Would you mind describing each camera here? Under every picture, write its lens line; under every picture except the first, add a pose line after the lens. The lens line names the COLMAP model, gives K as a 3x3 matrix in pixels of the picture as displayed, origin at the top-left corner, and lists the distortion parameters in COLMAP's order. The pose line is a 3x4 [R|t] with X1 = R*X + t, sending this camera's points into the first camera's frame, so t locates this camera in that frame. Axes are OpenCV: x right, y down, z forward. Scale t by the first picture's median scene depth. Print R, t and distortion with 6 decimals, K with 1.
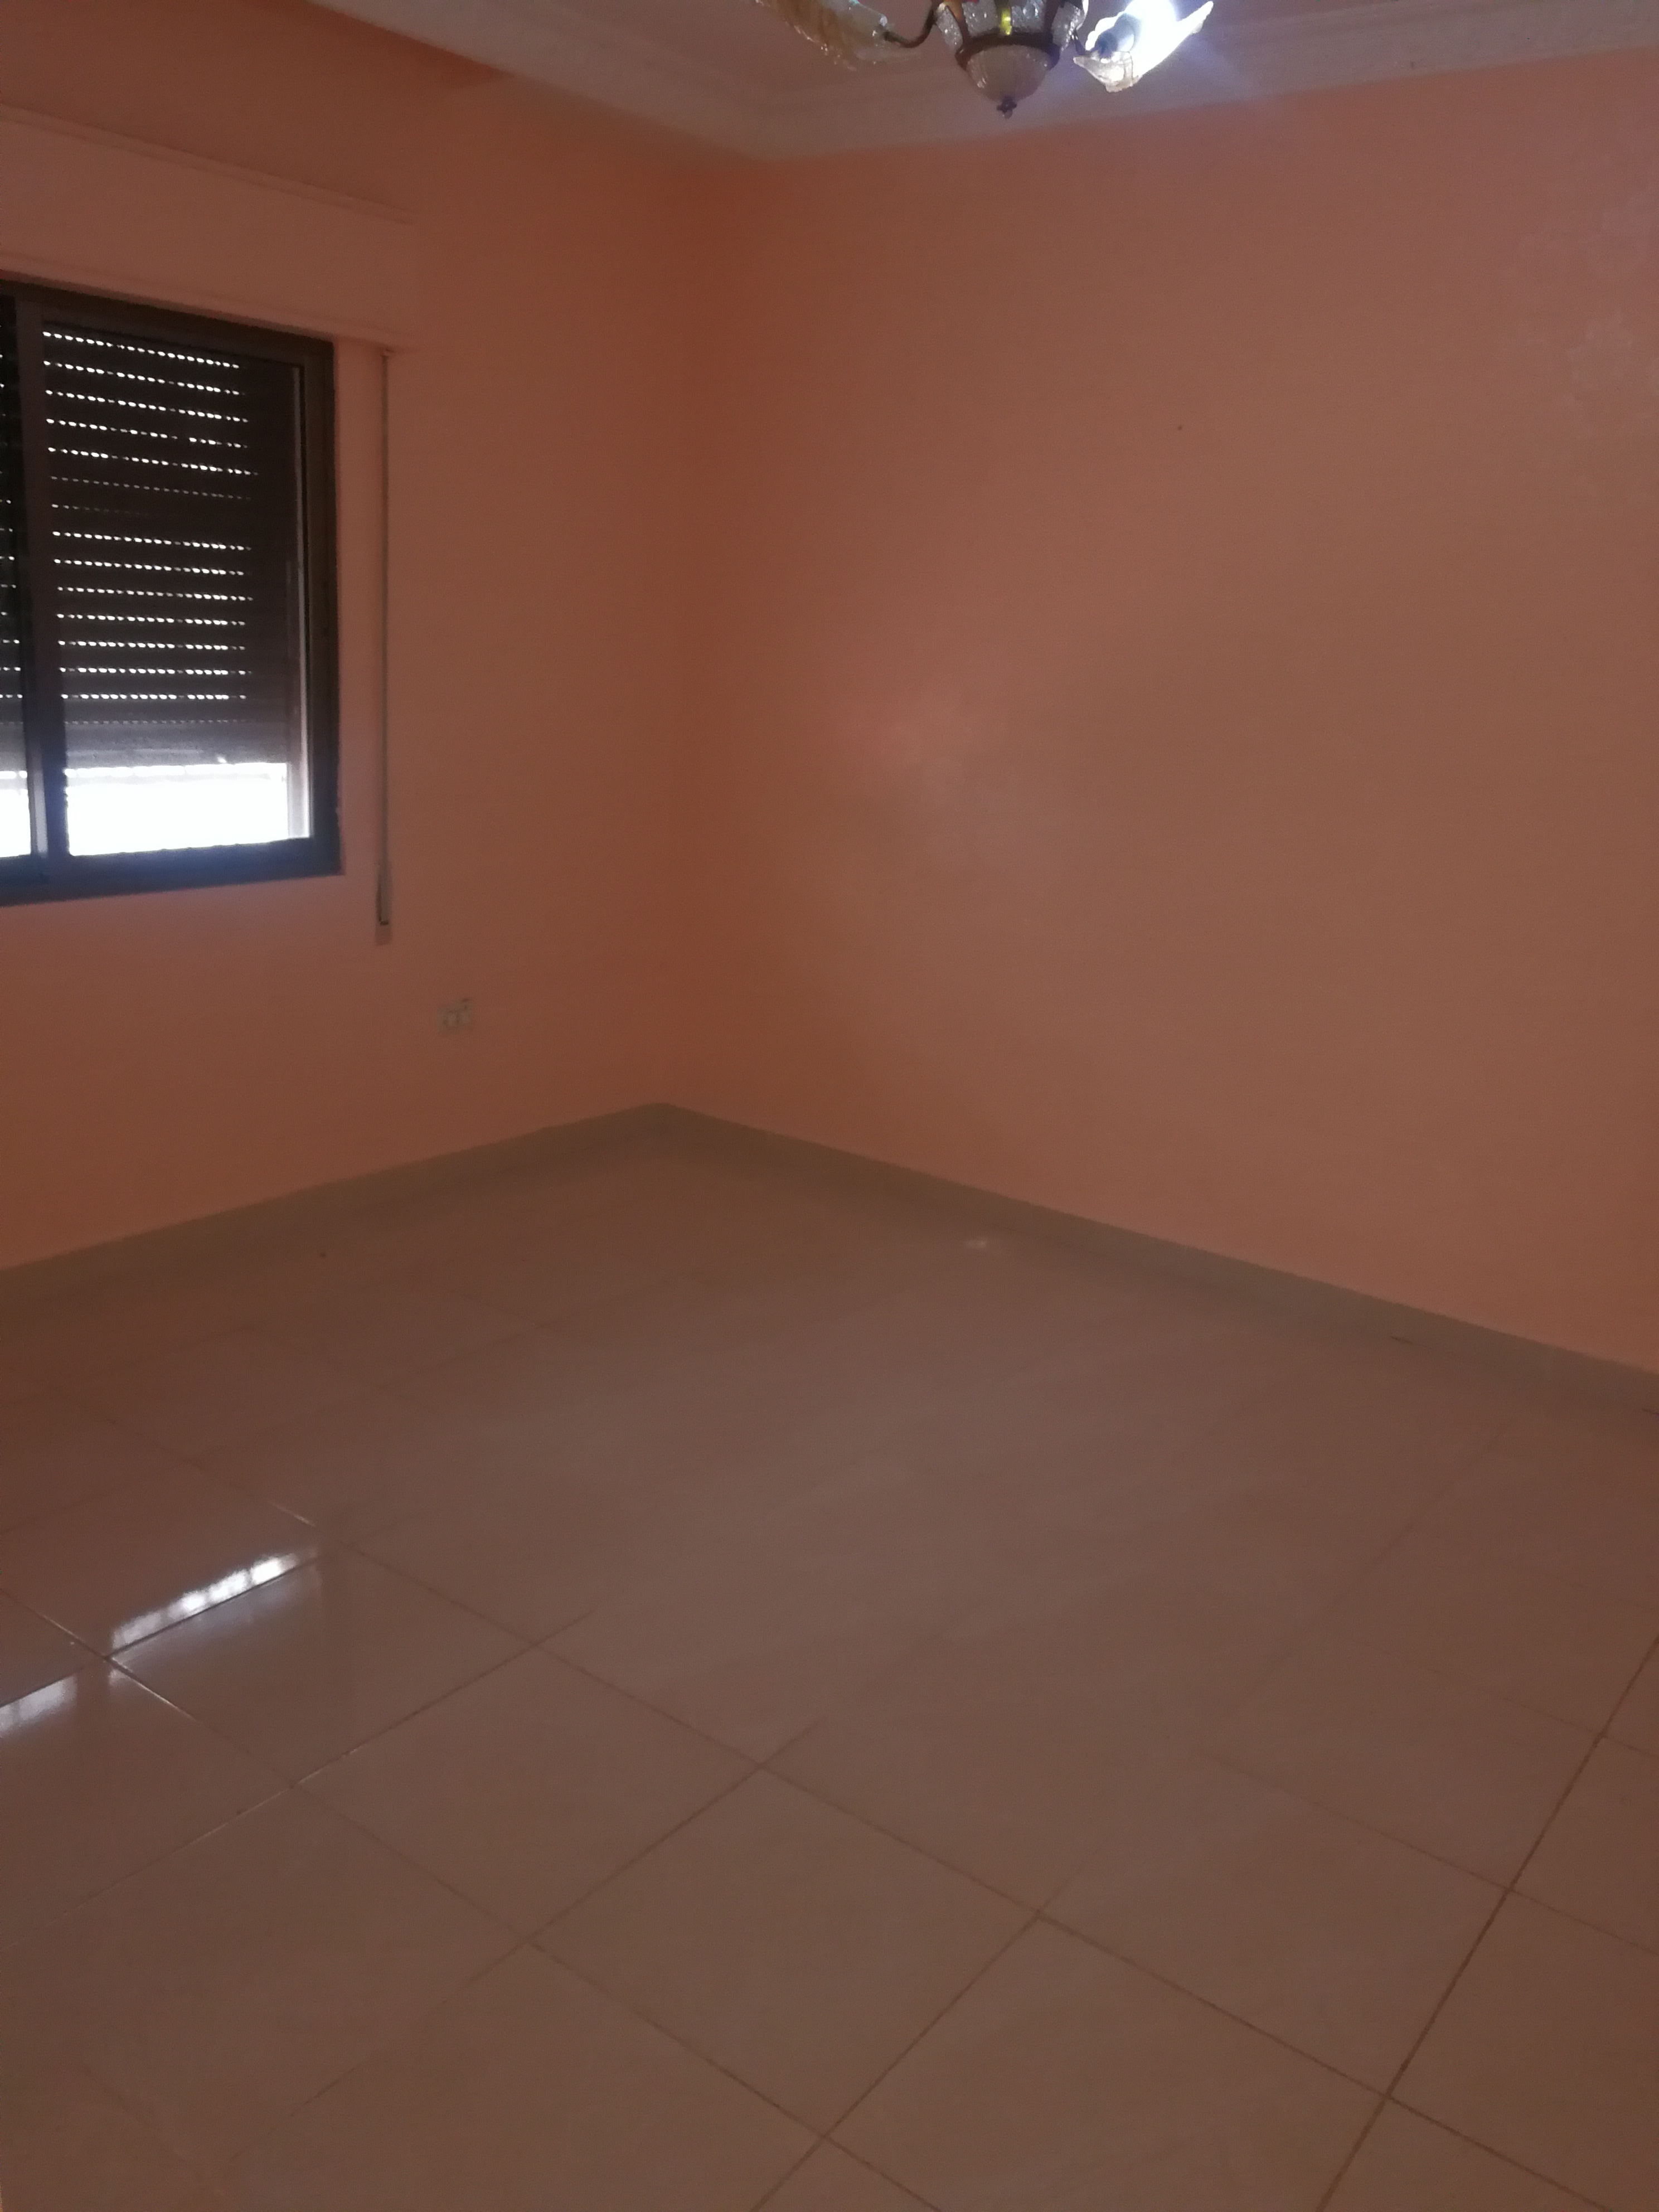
lens RADIAL K [[1803.8, 0, 828.1], [0, 1803.8, 1091.8], [0, 0, 1]] dist [0.004801, -0.002756]
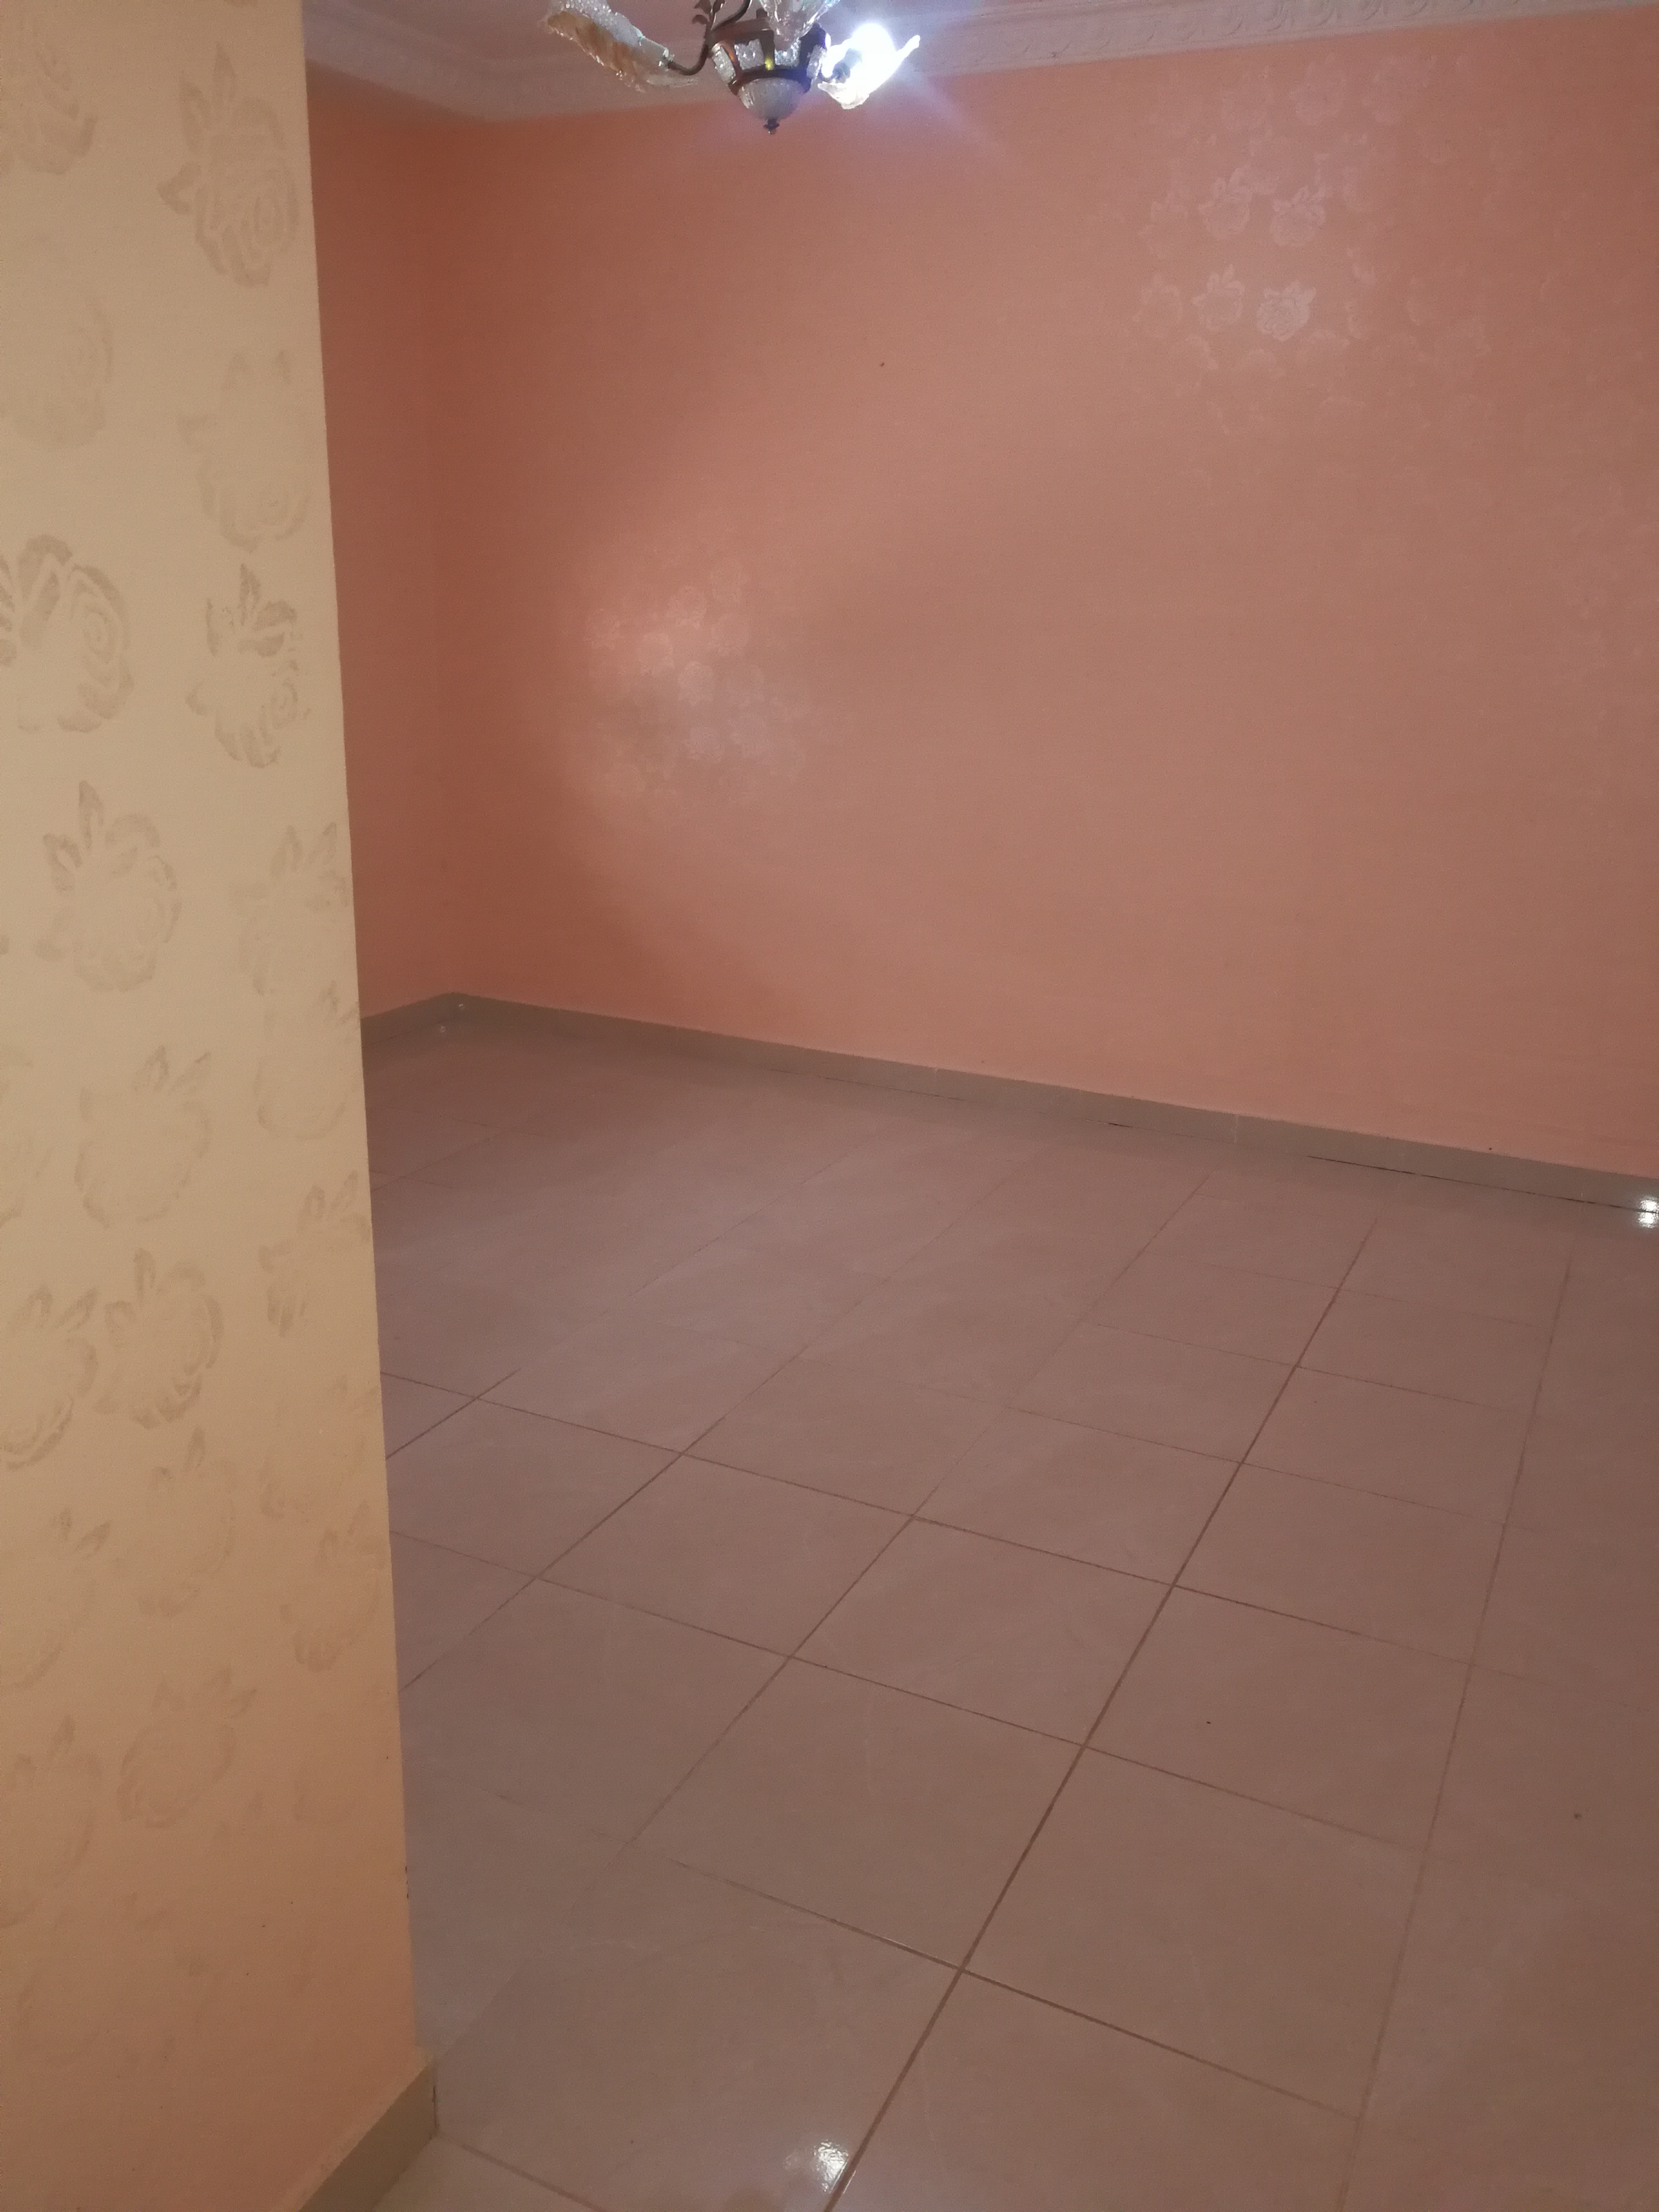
lens RADIAL K [[1813.8, 0, 829.5], [0, 1813.8, 1106.0], [0, 0, 1]] dist [0.004405, 0.006170]
pose [[0.980863, -0.088362, 0.173495, -0.139137], [0.079718, 0.995232, 0.056192, 0.066047], [-0.177634, -0.041286, 0.983230, -0.276982]]
